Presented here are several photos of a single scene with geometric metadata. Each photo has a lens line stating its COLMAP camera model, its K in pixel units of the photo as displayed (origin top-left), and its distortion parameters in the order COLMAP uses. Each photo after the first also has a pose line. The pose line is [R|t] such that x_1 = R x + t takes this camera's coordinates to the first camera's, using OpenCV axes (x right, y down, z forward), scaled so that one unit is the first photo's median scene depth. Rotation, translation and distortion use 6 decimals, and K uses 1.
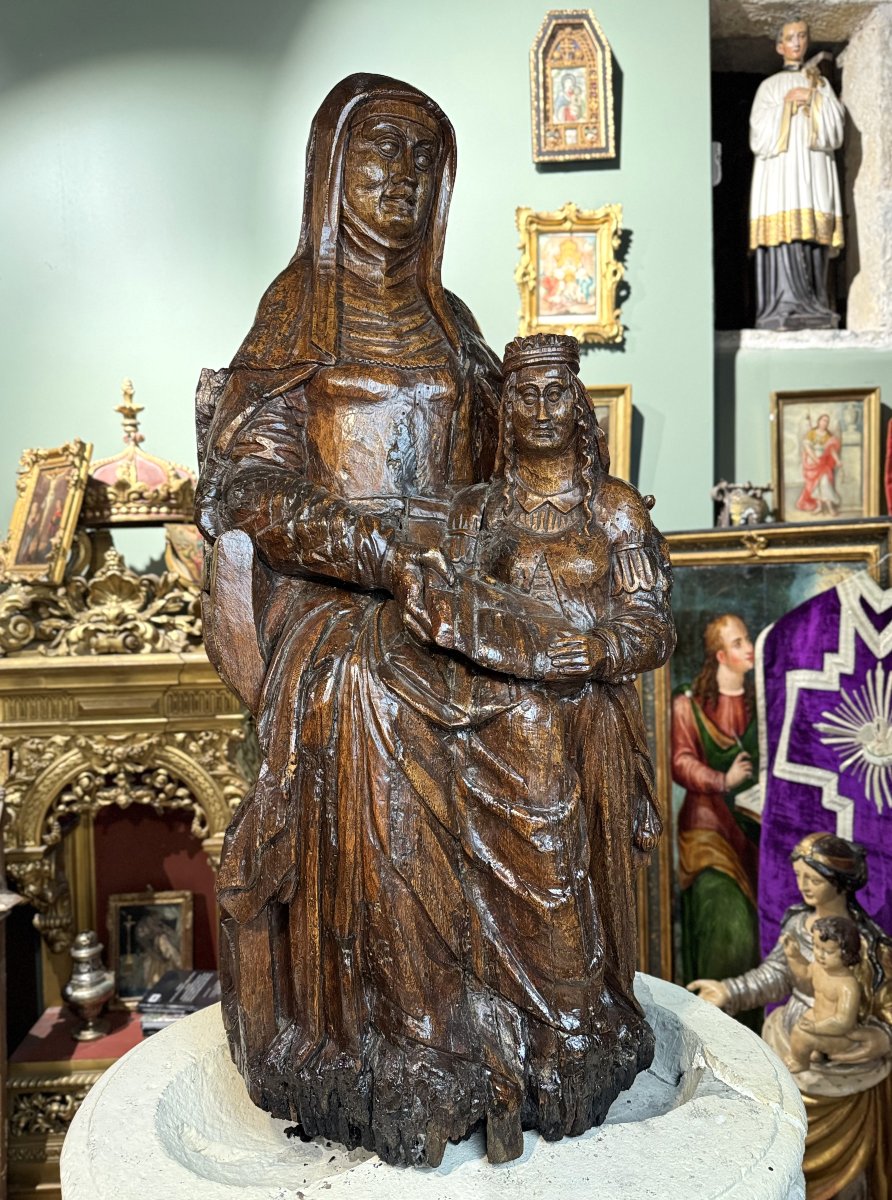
lens RADIAL K [[901.8, 0, 431.6], [0, 901.8, 615.2], [0, 0, 1]] dist [0.033396, -0.042662]
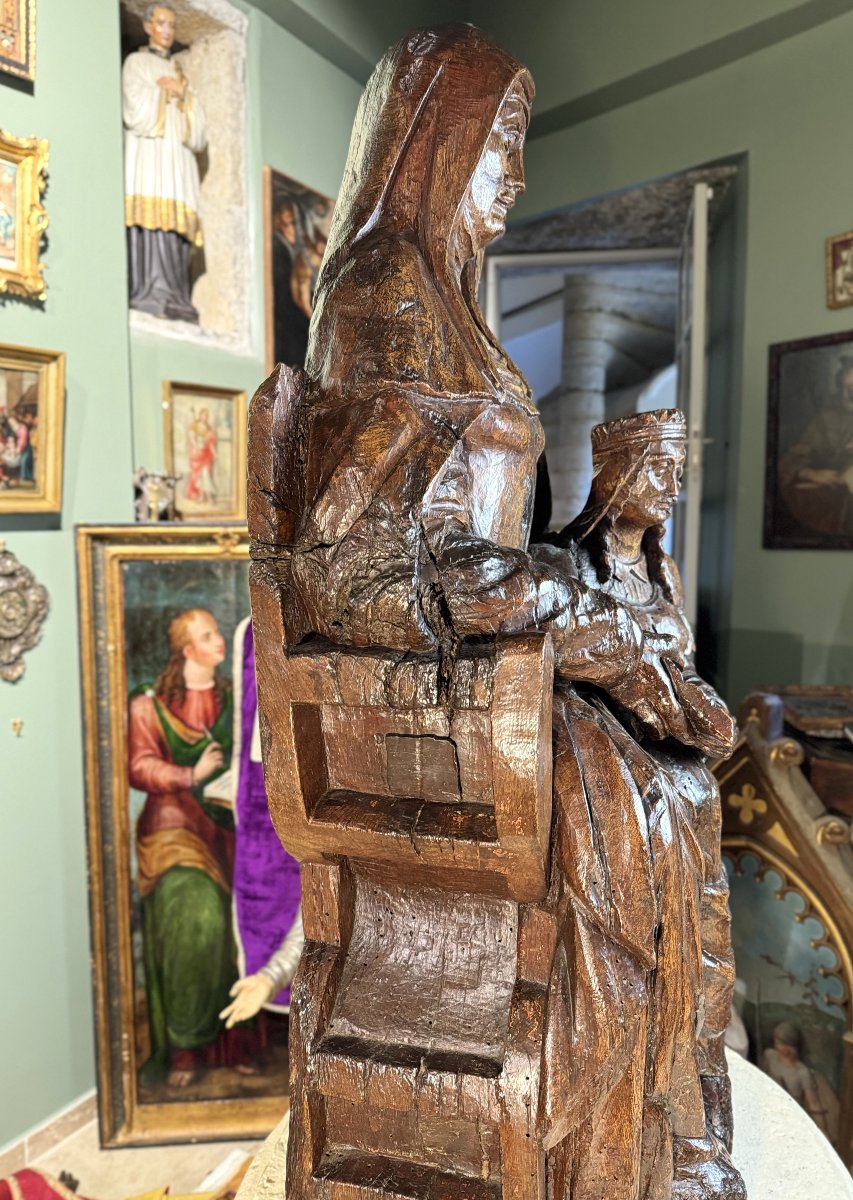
lens RADIAL K [[874.3, 0, 423.4], [0, 874.3, 596.9], [0, 0, 1]] dist [0.024033, -0.032417]
pose [[0.590297, -0.057141, 0.805161, -0.324481], [0.027395, 0.998335, 0.050765, -0.061748], [-0.806721, -0.007909, 0.590879, 0.251260]]
